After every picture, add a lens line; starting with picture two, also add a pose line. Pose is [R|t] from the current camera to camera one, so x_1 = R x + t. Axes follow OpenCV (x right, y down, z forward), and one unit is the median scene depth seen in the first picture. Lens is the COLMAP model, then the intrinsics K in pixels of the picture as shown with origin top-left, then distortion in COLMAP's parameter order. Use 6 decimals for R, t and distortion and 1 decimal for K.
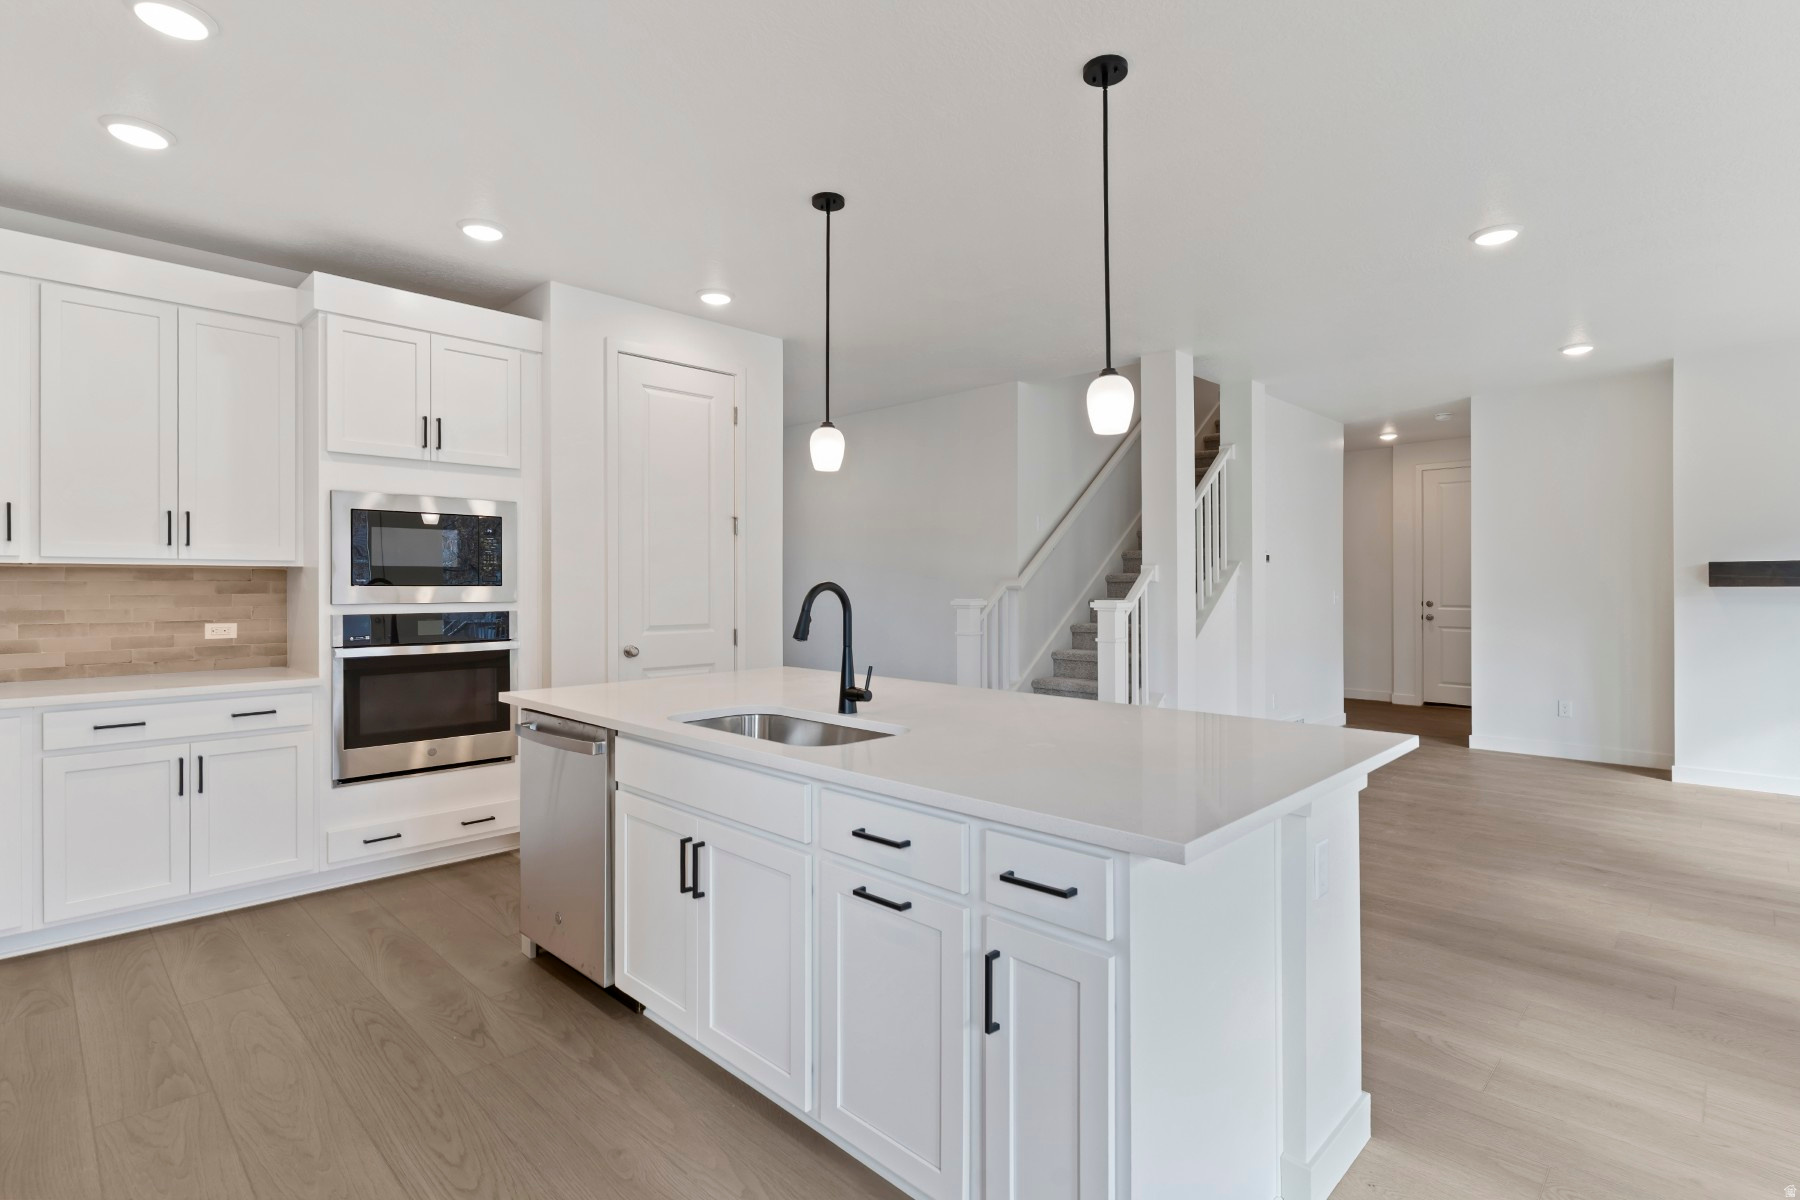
lens RADIAL K [[861.0, 0, 902.0], [0, 861.0, 589.8], [0, 0, 1]] dist [-0.000001, 0.000113]
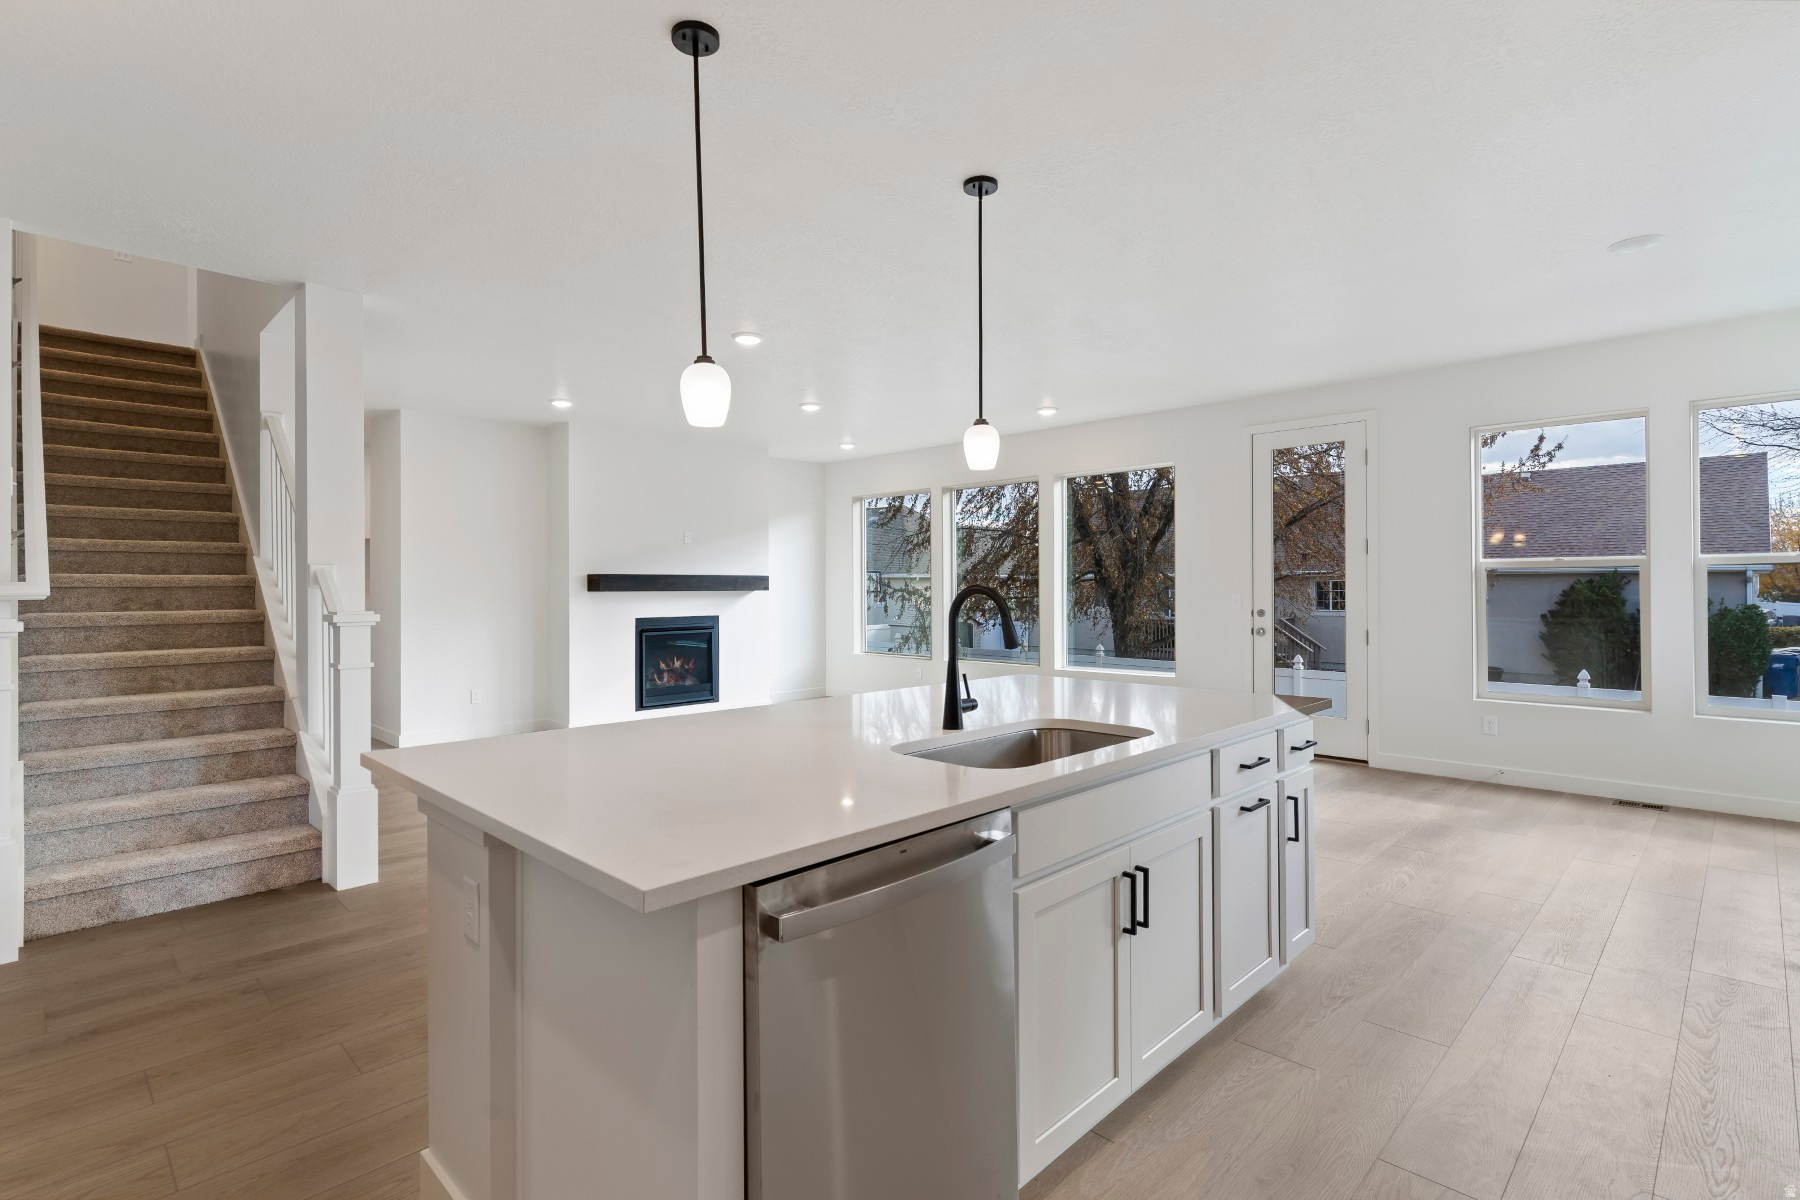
lens RADIAL K [[882.6, 0, 843.0], [0, 882.6, 595.1], [0, 0, 1]] dist [0.173108, 0.000035]
pose [[0.053772, -0.004074, 0.998545, -0.729356], [0.014313, 0.999892, 0.003308, 0.004773], [-0.998451, 0.014114, 0.053825, 0.728423]]
